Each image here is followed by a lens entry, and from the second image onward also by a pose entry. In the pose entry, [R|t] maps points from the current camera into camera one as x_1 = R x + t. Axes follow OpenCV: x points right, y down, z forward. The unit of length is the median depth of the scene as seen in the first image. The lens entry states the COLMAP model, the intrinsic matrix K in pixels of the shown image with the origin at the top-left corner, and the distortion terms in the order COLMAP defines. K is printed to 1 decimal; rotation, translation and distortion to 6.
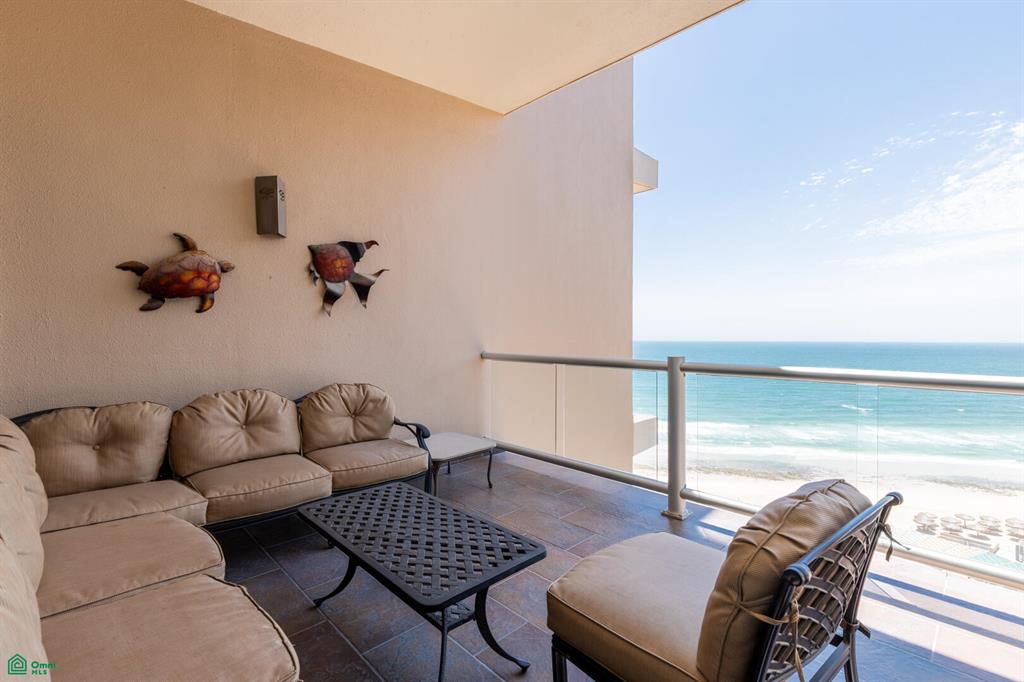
lens RADIAL K [[414.4, 0, 512.0], [0, 414.4, 341.0], [0, 0, 1]] dist [0.009048, 0.000046]
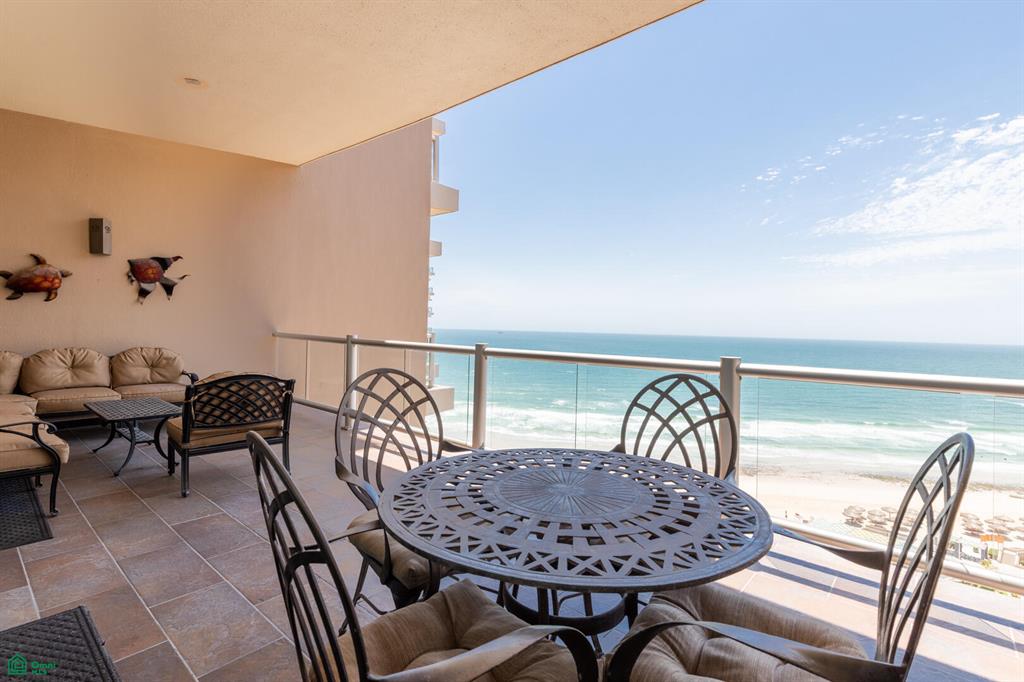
lens RADIAL K [[460.1, 0, 520.2], [0, 460.1, 331.1], [0, 0, 1]] dist [0.010396, 0.000268]
pose [[0.997462, 0.024462, 0.066869, 0.835235], [-0.024531, 0.999699, 0.000219, 0.003094], [-0.066844, -0.001859, 0.997762, -0.806514]]
